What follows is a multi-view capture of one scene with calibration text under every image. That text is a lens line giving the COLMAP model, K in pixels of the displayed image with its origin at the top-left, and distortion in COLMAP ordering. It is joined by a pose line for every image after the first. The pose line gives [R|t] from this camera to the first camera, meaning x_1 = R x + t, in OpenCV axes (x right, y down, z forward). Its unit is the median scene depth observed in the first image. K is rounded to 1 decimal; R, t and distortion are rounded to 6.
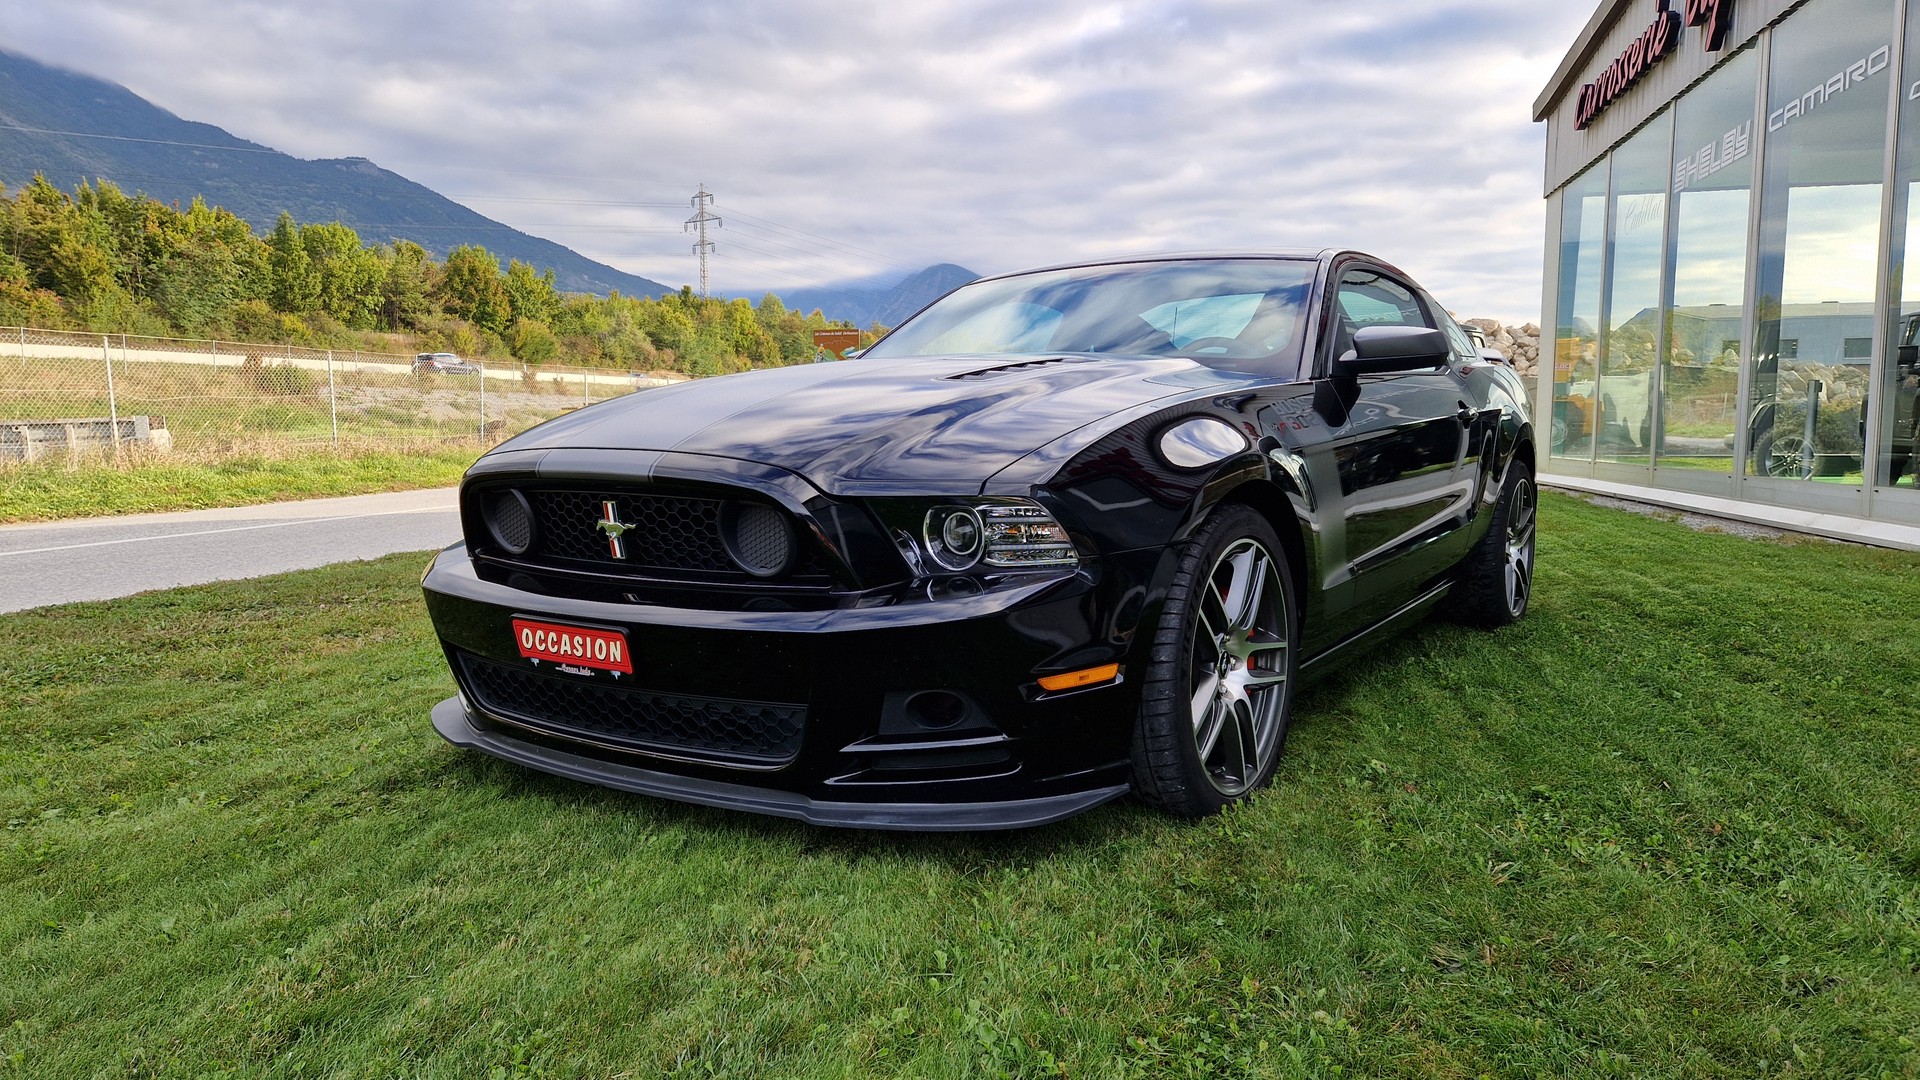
lens RADIAL K [[1269.5, 0, 968.4], [0, 1269.5, 545.0], [0, 0, 1]] dist [0.079059, -0.065405]
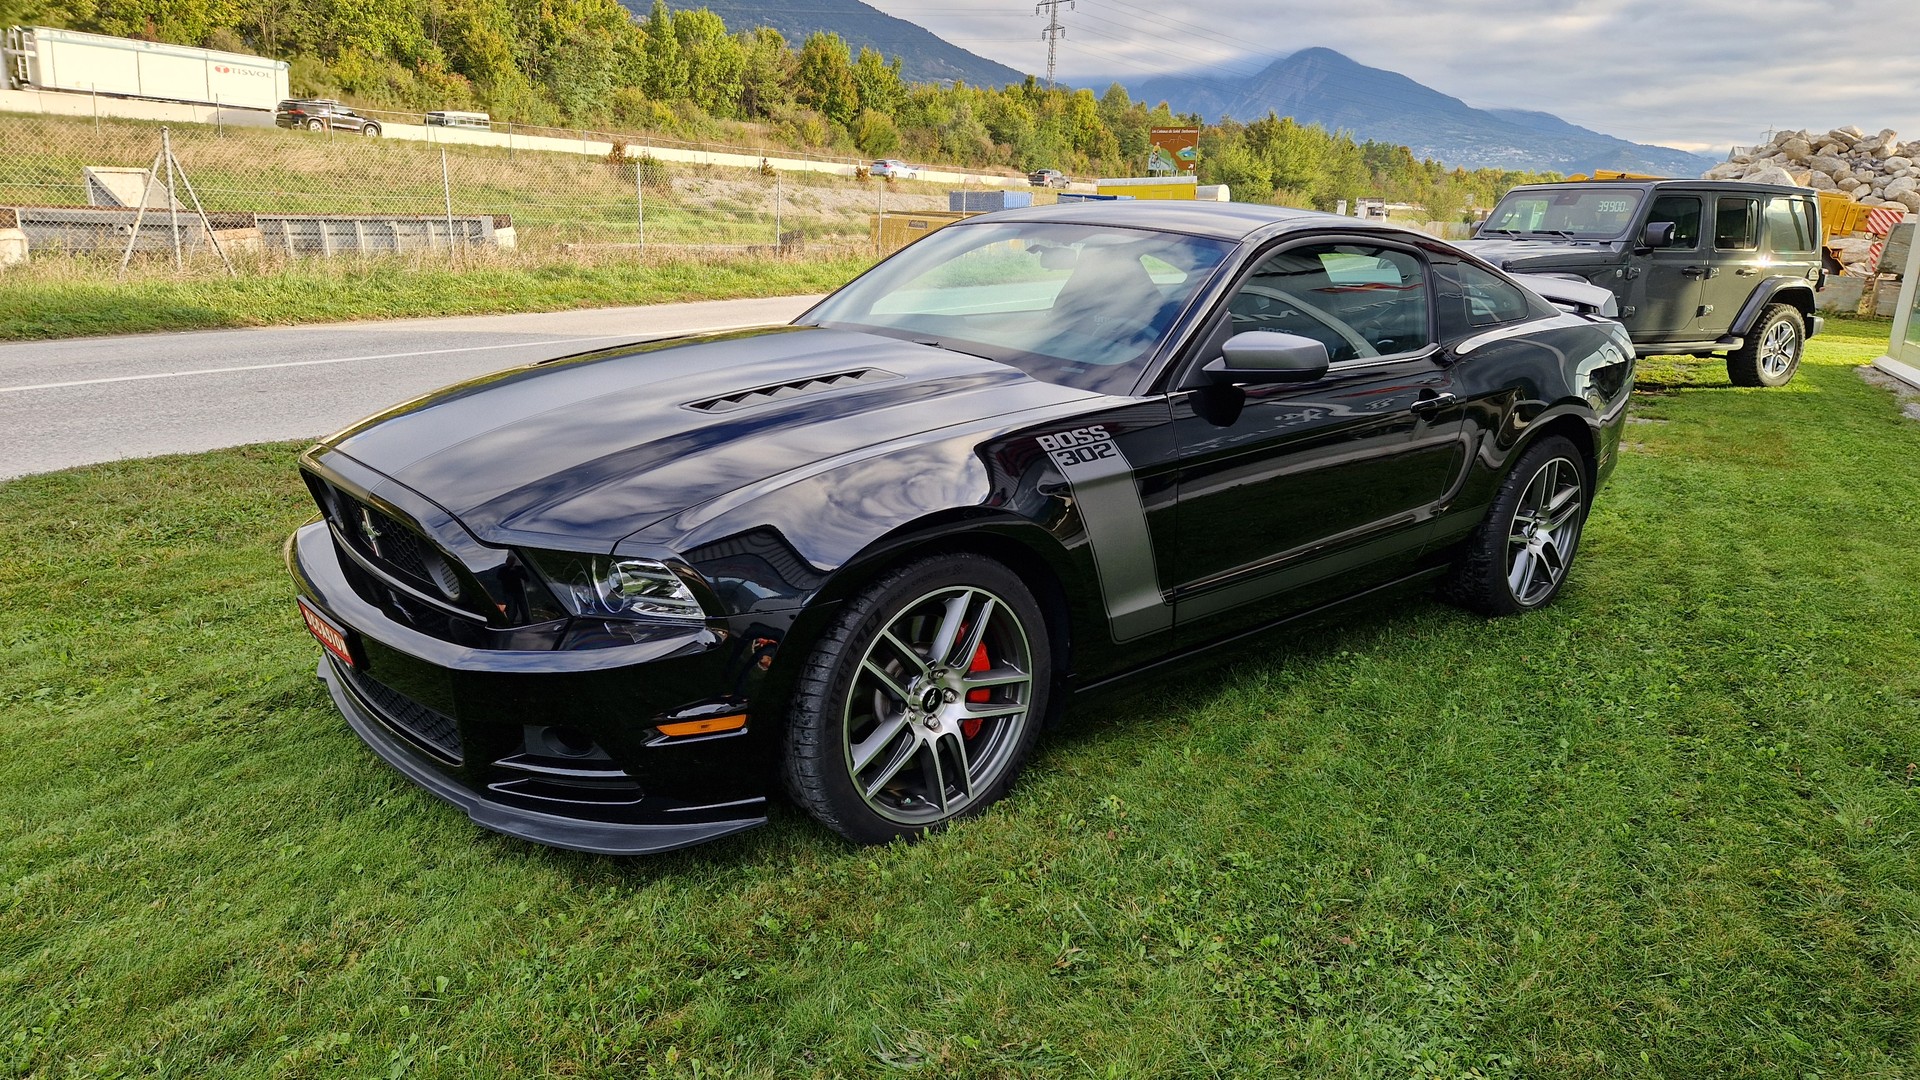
lens RADIAL K [[1269.5, 0, 978.4], [0, 1269.5, 552.0], [0, 0, 1]] dist [0.079059, -0.065405]
pose [[0.966074, 0.104445, -0.236204, 0.253630], [-0.065904, 0.983995, 0.165560, -0.108230], [0.249715, -0.144377, 0.957496, 0.016282]]
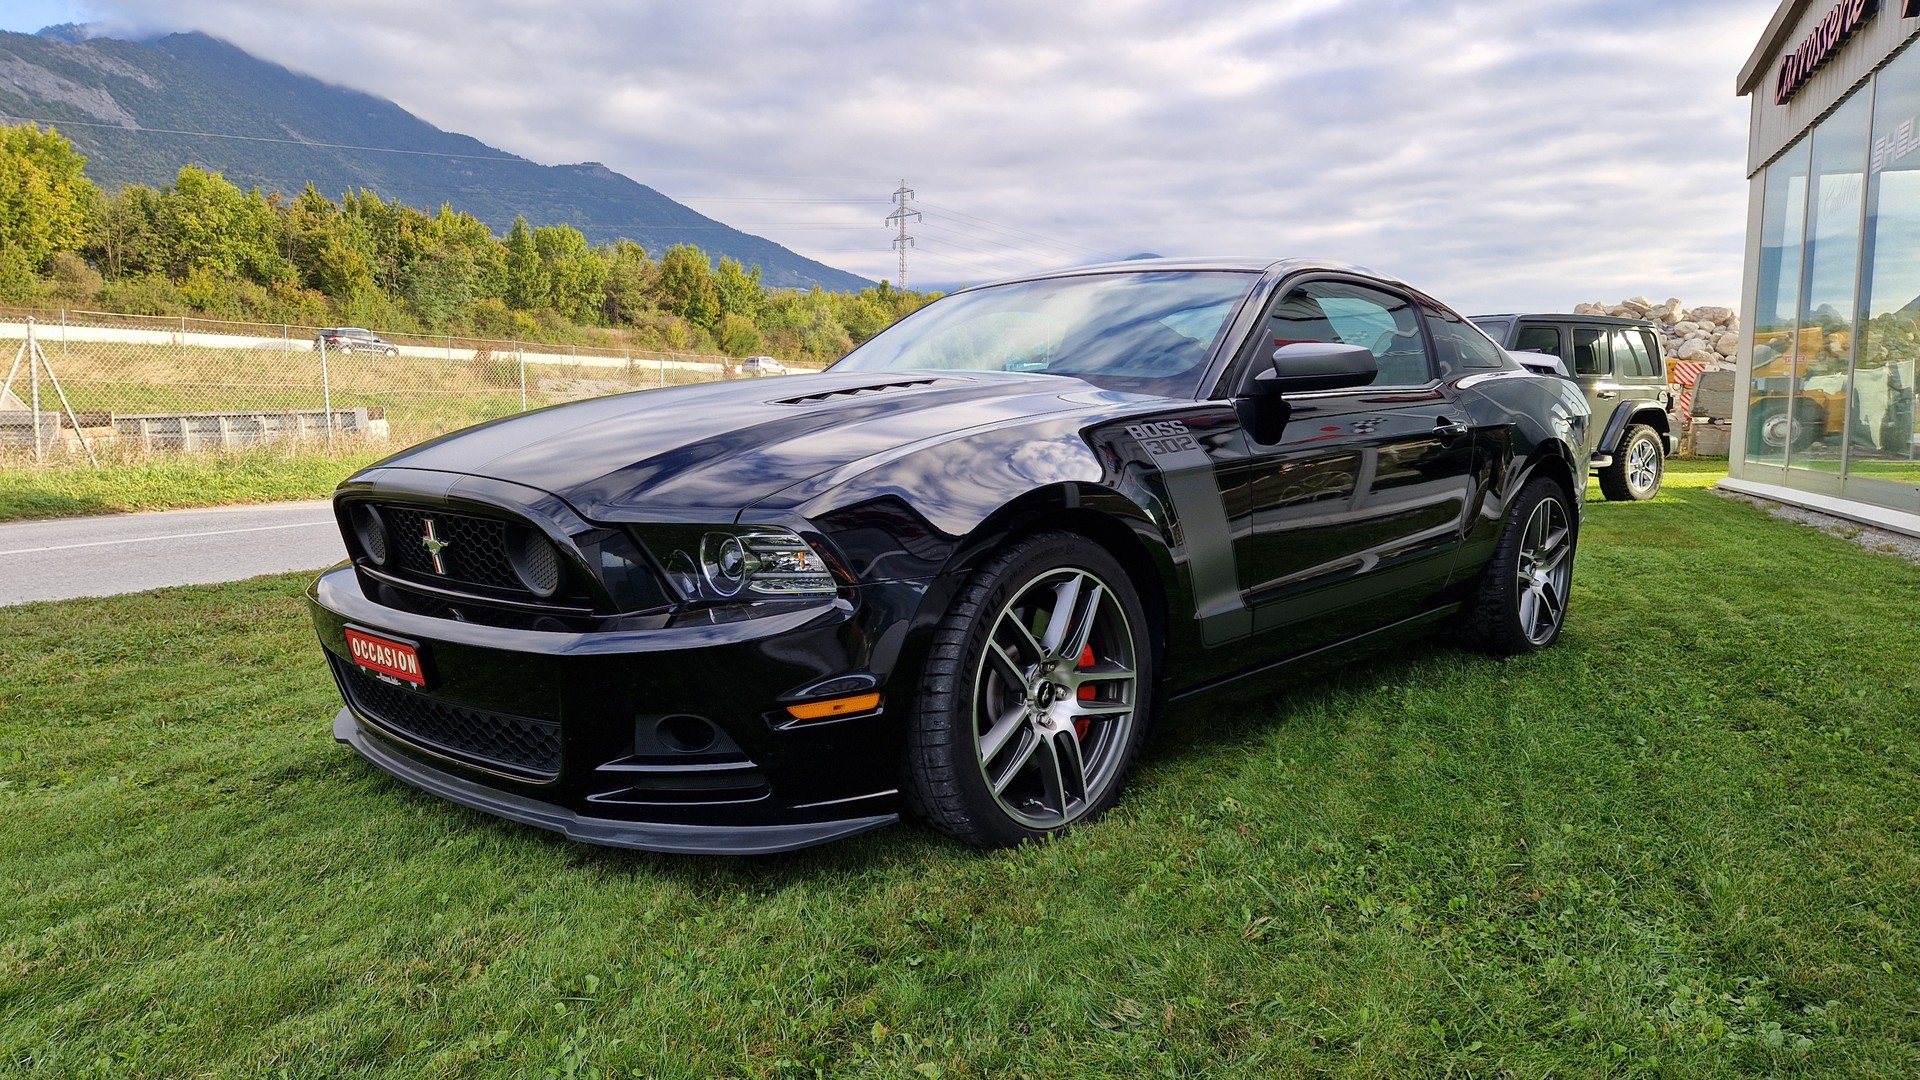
lens RADIAL K [[1269.5, 0, 965.5], [0, 1269.5, 540.5], [0, 0, 1]] dist [0.079059, -0.065405]
pose [[0.987715, 0.022255, -0.154673, 0.155659], [-0.021736, 0.999751, 0.005047, -0.015604], [0.154746, -0.001623, 0.987953, 0.010627]]
